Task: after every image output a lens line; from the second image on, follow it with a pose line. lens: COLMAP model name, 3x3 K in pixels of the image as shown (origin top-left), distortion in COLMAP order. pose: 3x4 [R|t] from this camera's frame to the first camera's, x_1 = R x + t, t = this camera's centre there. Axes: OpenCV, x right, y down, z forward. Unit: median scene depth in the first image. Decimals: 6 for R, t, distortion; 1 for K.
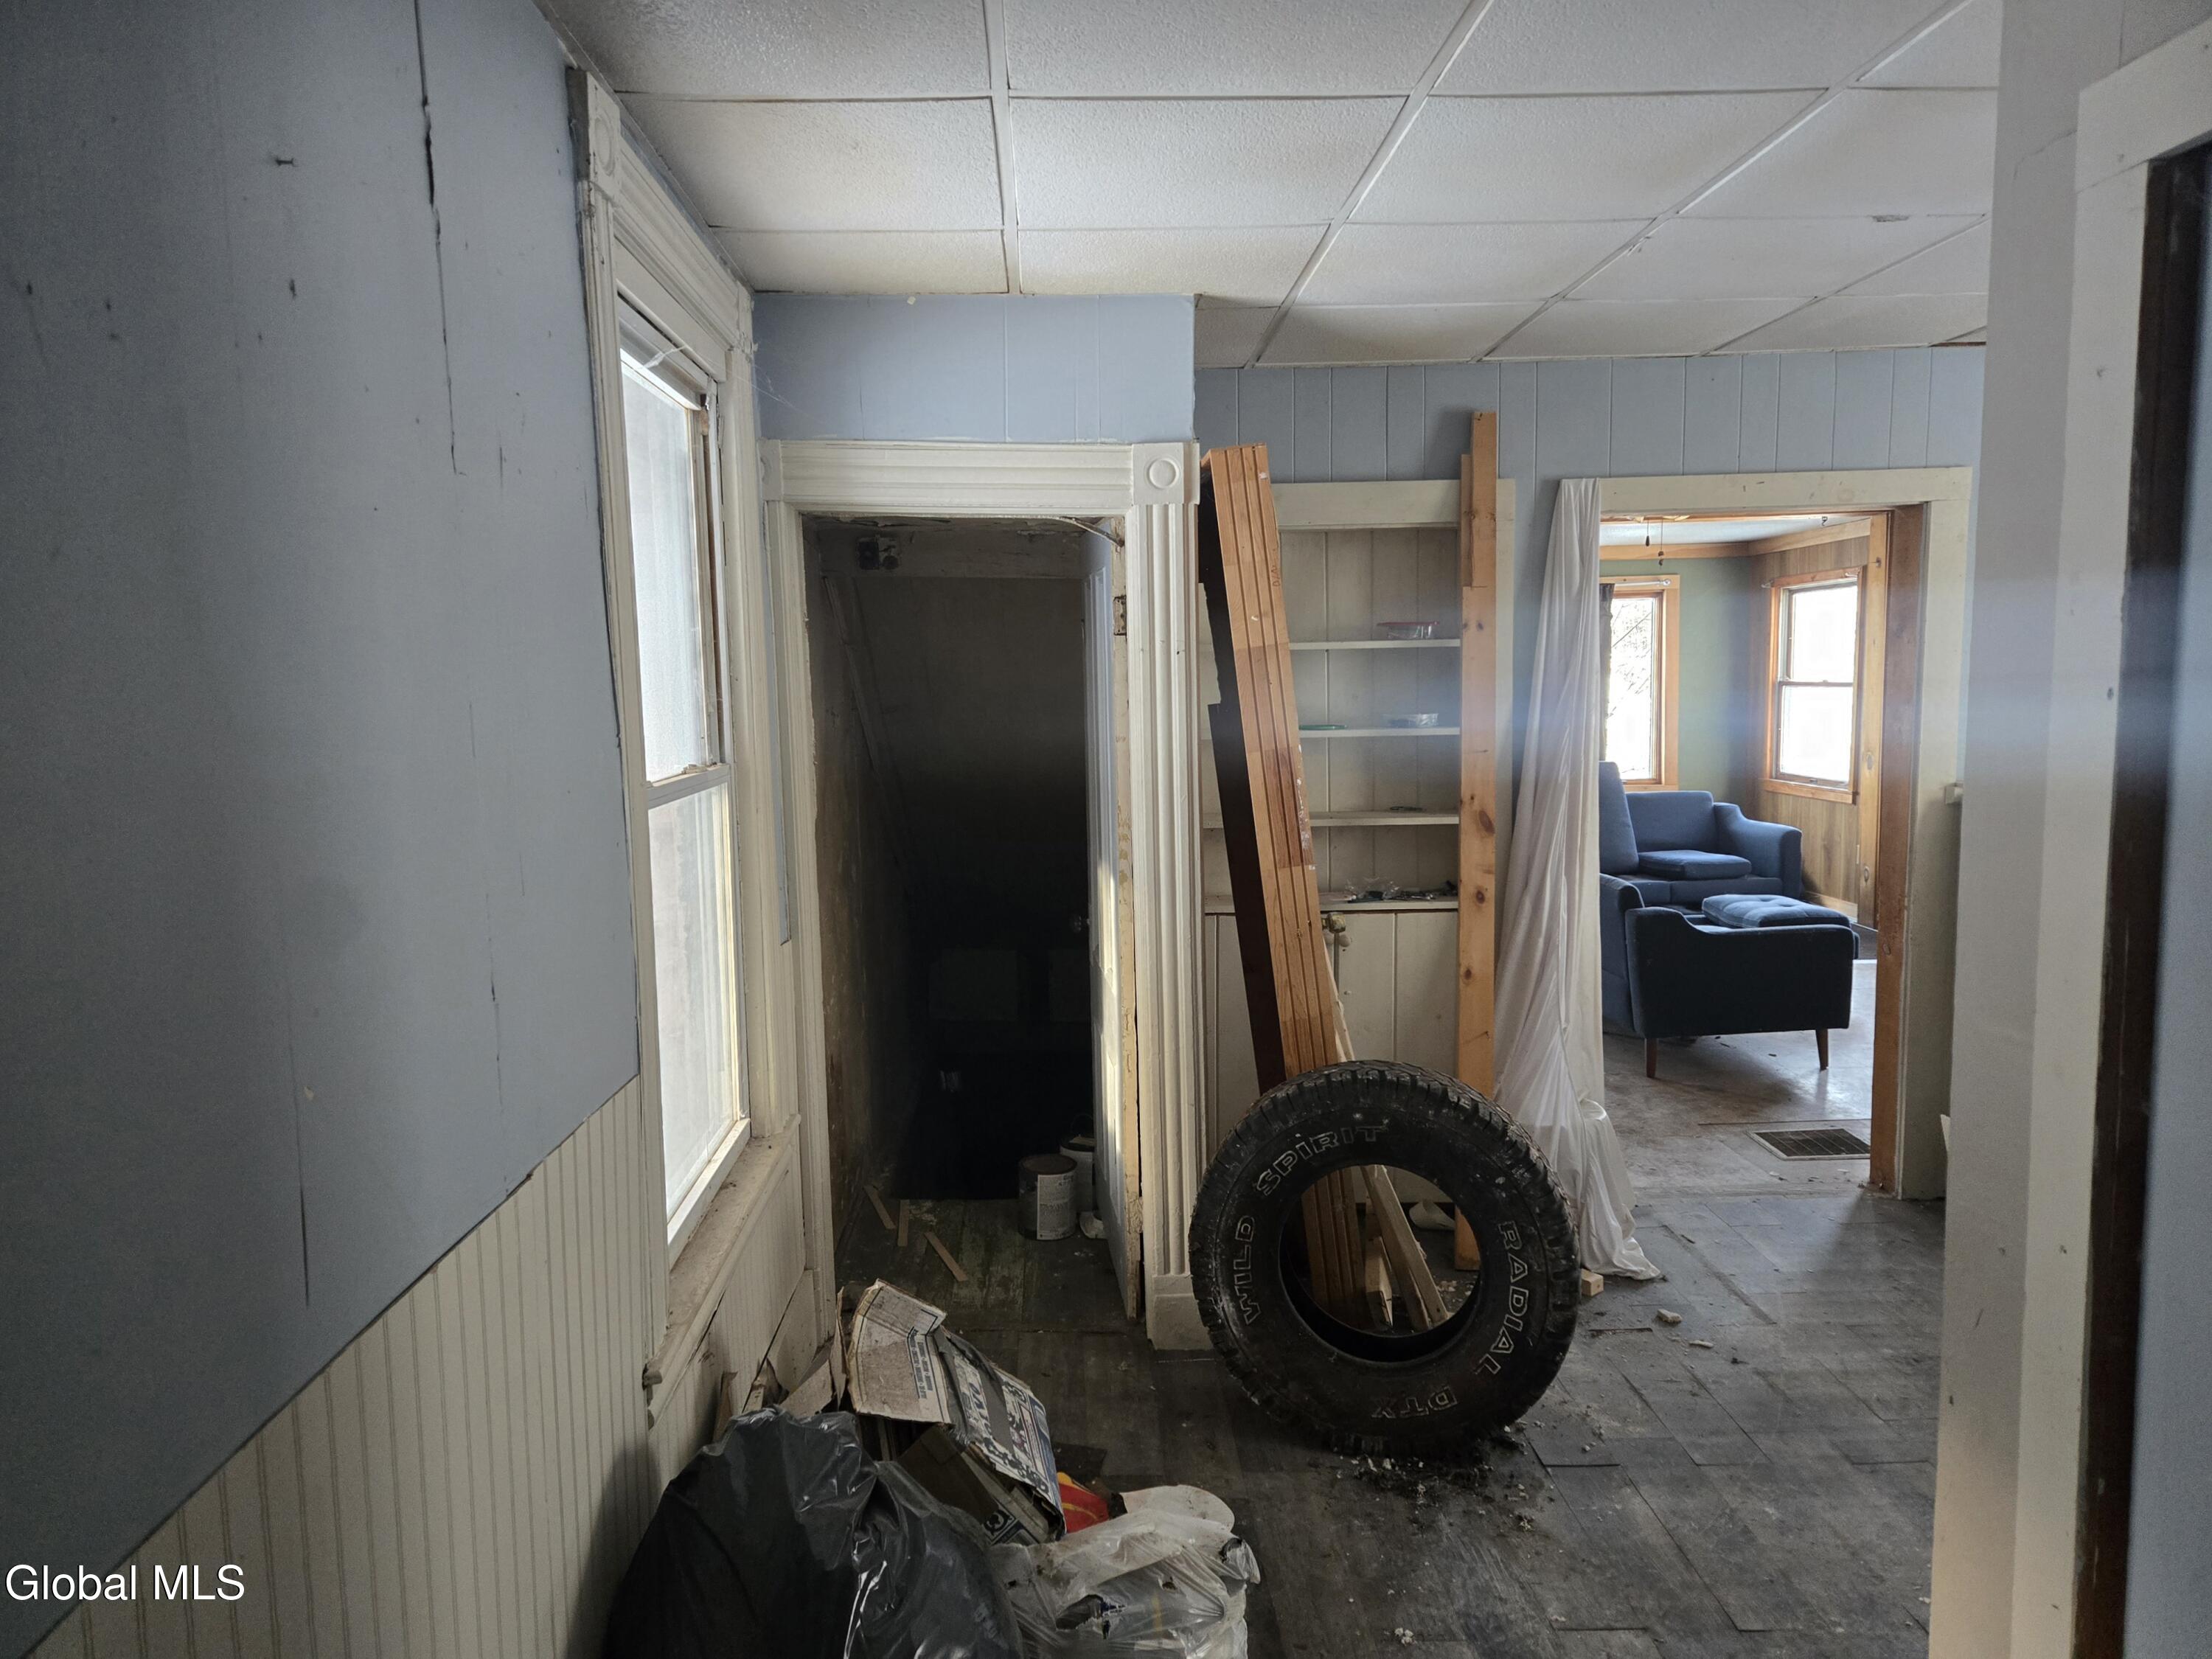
lens RADIAL K [[1502.2, 0, 1114.5], [0, 1502.2, 846.8], [0, 0, 1]] dist [0.035728, -0.002687]
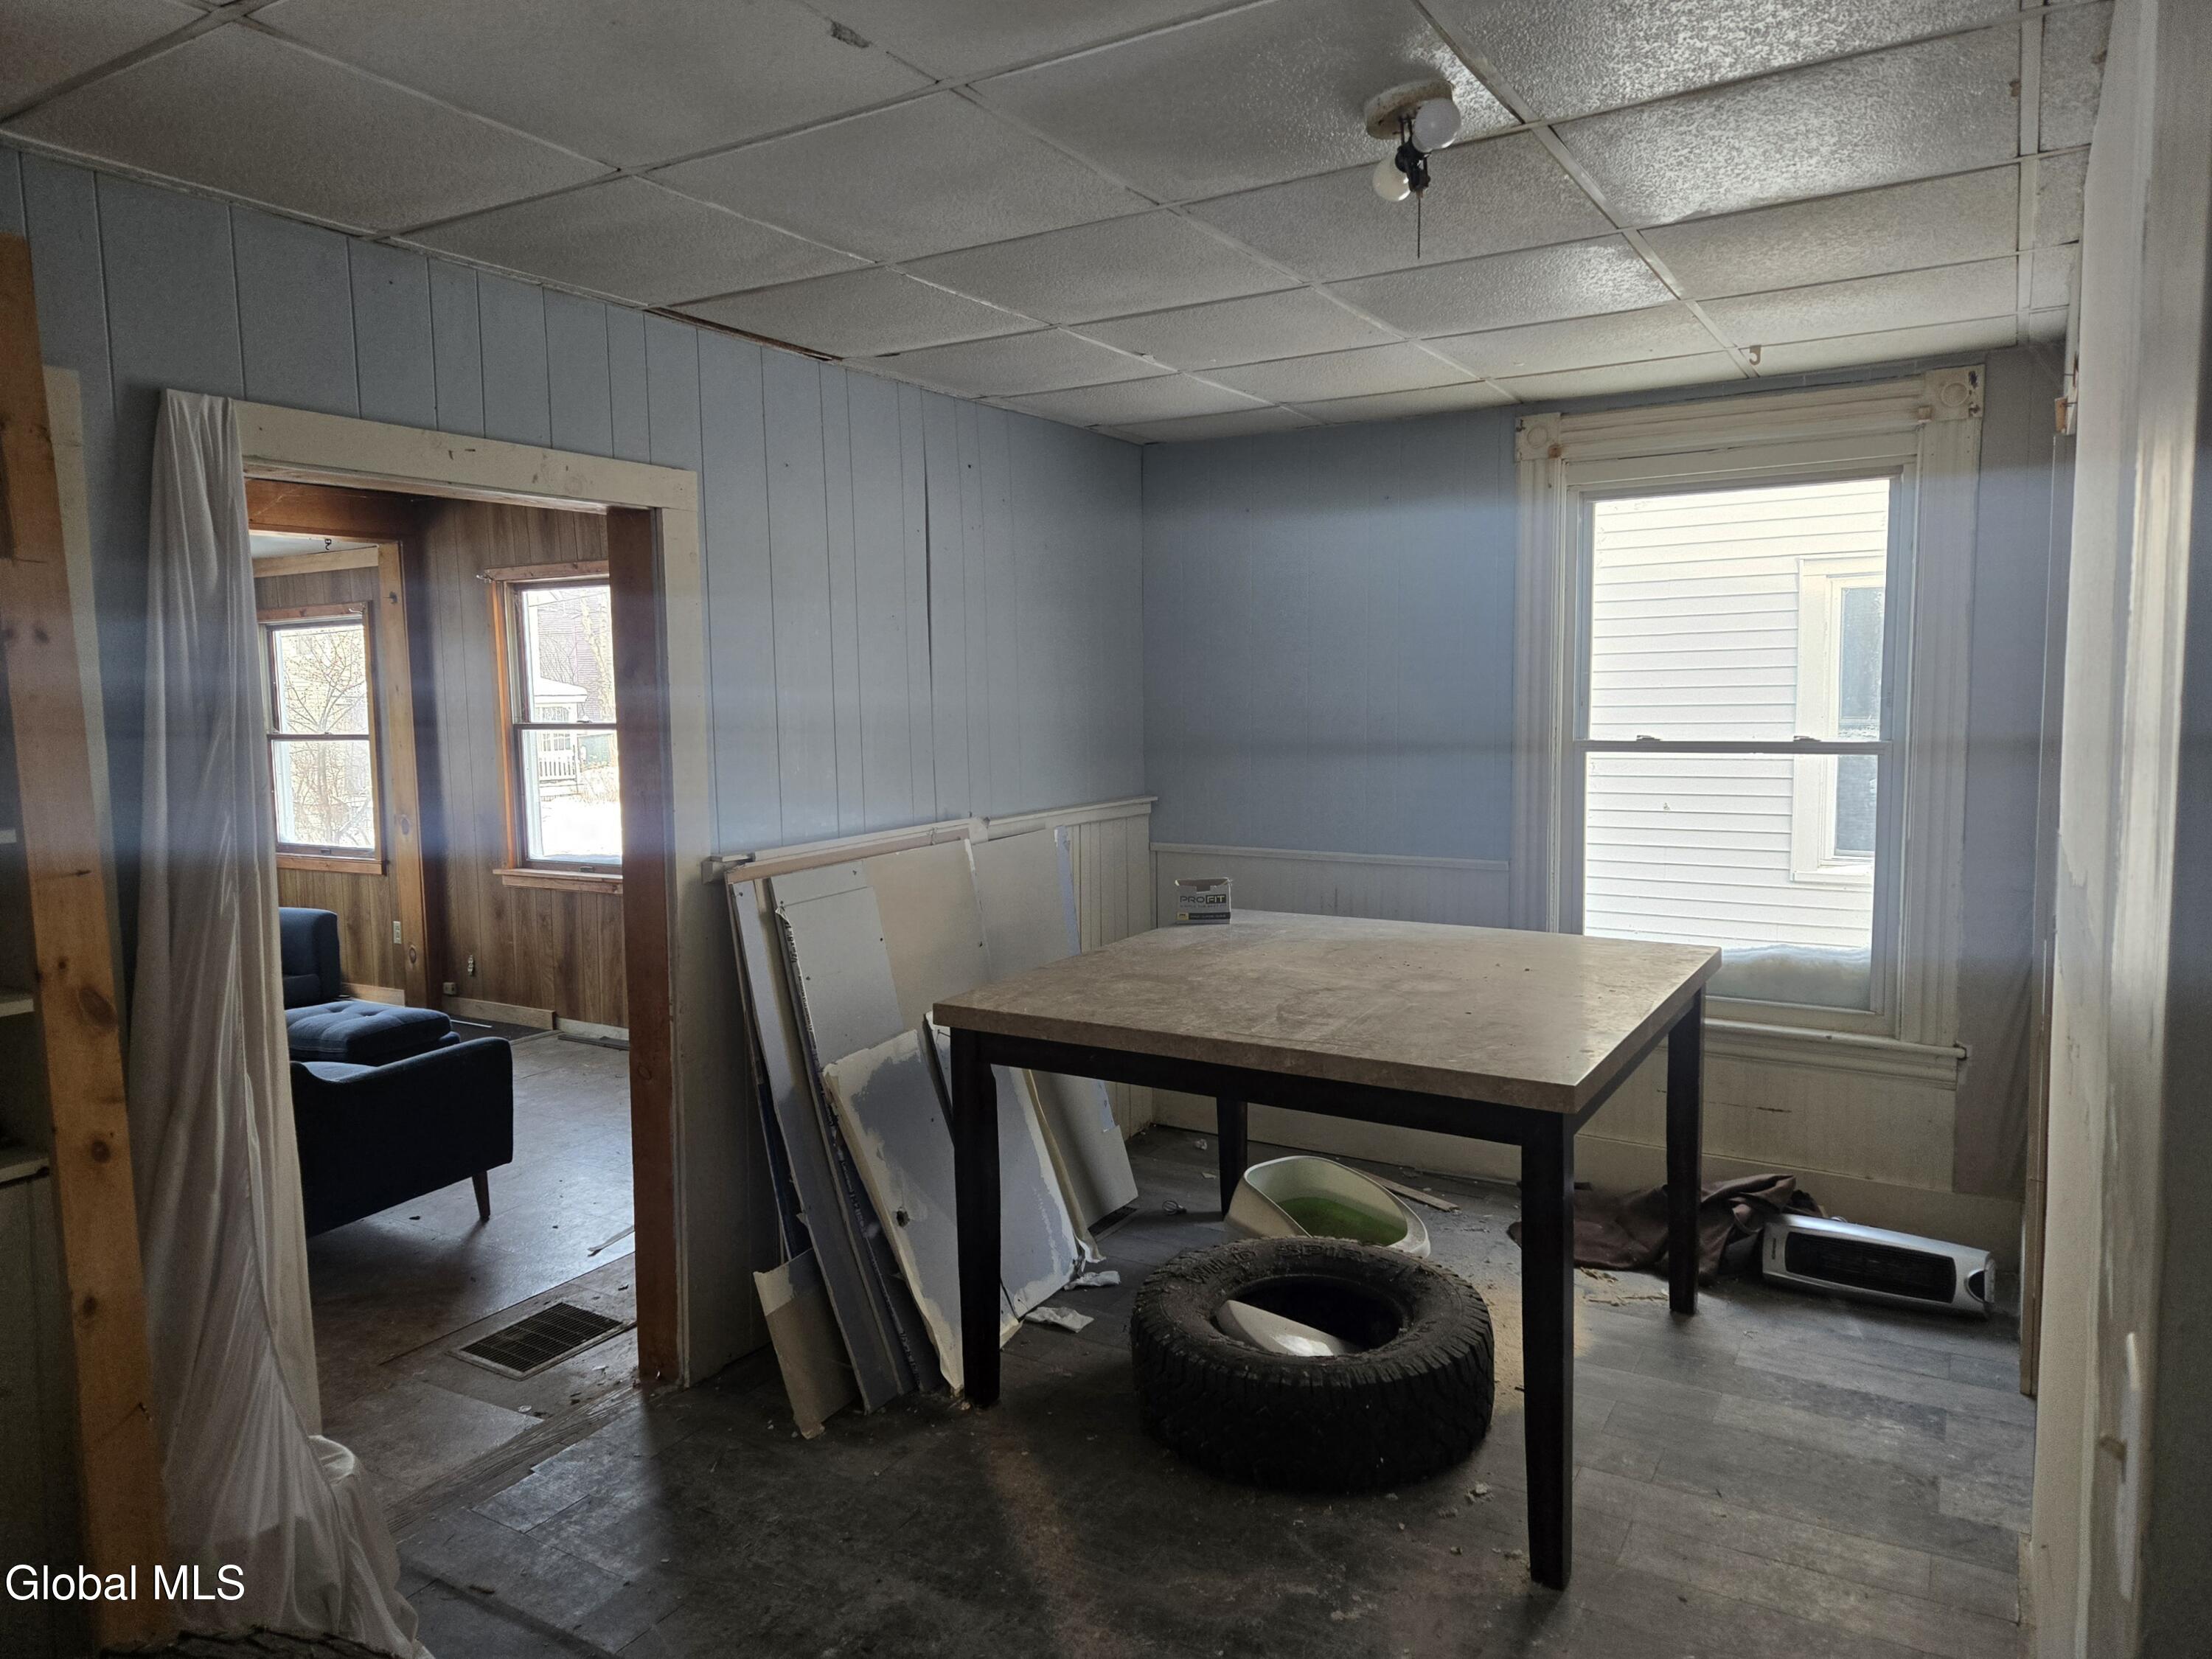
lens RADIAL K [[1489.8, 0, 1106.5], [0, 1489.8, 810.2], [0, 0, 1]] dist [0.038030, -0.025352]
pose [[0.550031, -0.057207, 0.833182, 0.002774], [0.104852, 0.994487, -0.000937, -0.021826], [-0.828536, 0.087877, 0.552998, 0.190289]]
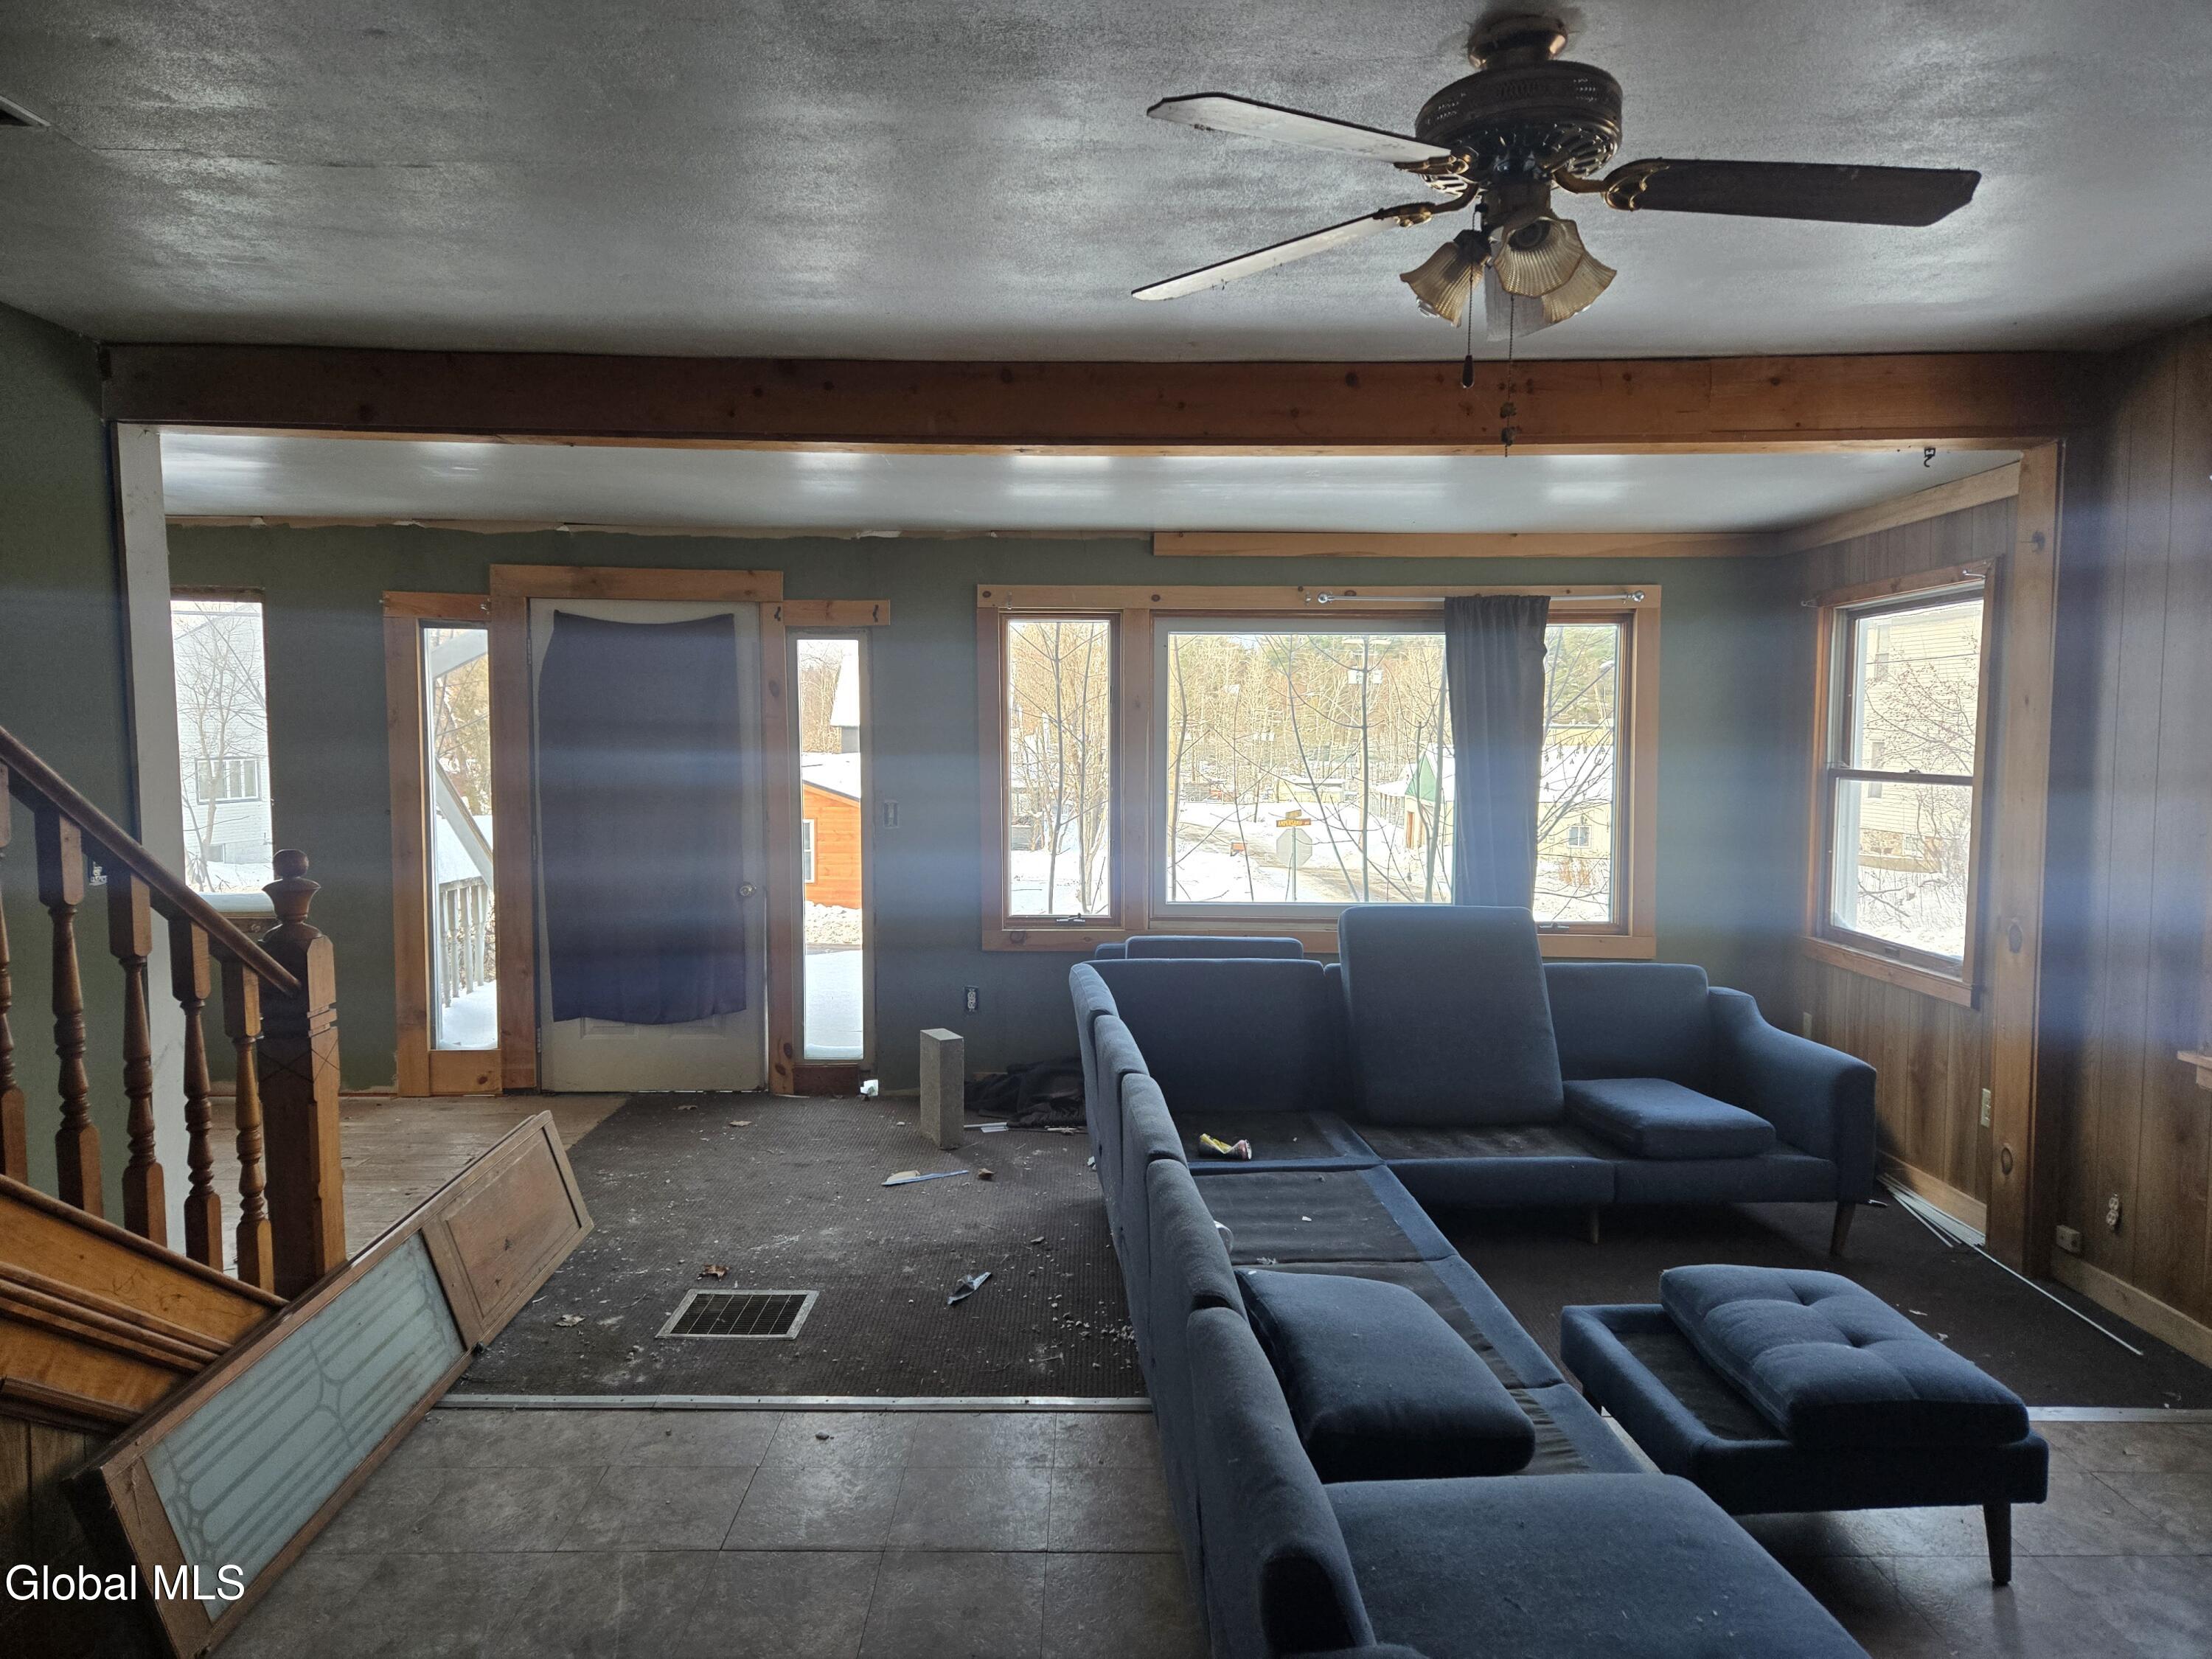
lens RADIAL K [[1481.0, 0, 1106.0], [0, 1481.0, 829.5], [0, 0, 1]] dist [0.030886, -0.003479]
pose [[0.999023, 0.028600, -0.033680, 0.212674], [-0.030110, 0.998524, -0.045208, -0.060660], [0.032337, 0.046178, 0.998410, 0.492876]]
